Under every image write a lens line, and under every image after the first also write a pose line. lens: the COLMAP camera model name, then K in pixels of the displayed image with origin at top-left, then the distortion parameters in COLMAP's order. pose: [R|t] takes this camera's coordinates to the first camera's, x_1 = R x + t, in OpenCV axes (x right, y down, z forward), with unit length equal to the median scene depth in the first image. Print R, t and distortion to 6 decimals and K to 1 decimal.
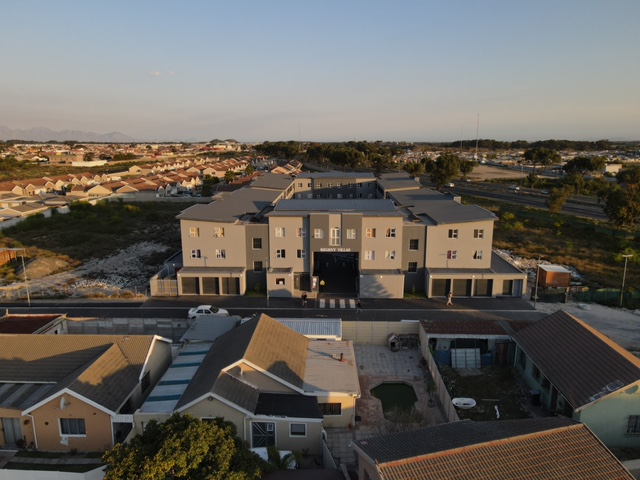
lens RADIAL K [[462.1, 0, 320.2], [0, 462.1, 239.9], [0, 0, 1]] dist [-0.005740, -0.001021]
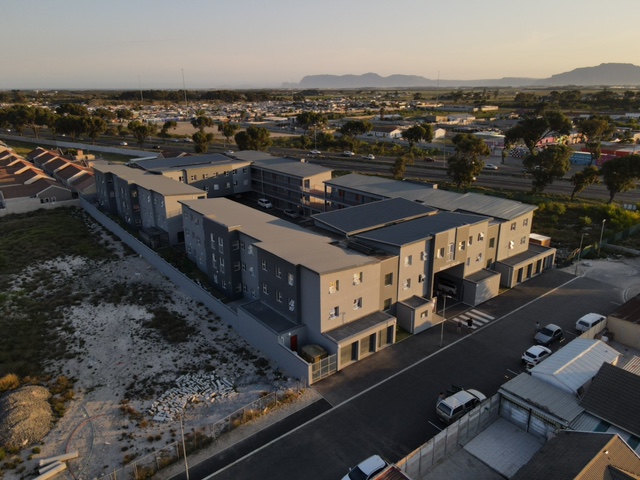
lens RADIAL K [[462.1, 0, 320.2], [0, 462.1, 239.9], [0, 0, 1]] dist [-0.005740, -0.001021]
pose [[0.768101, -0.206083, 0.606259, -0.750435], [0.141302, 0.978005, 0.153427, -0.218221], [-0.624543, -0.032182, 0.780327, 0.413081]]
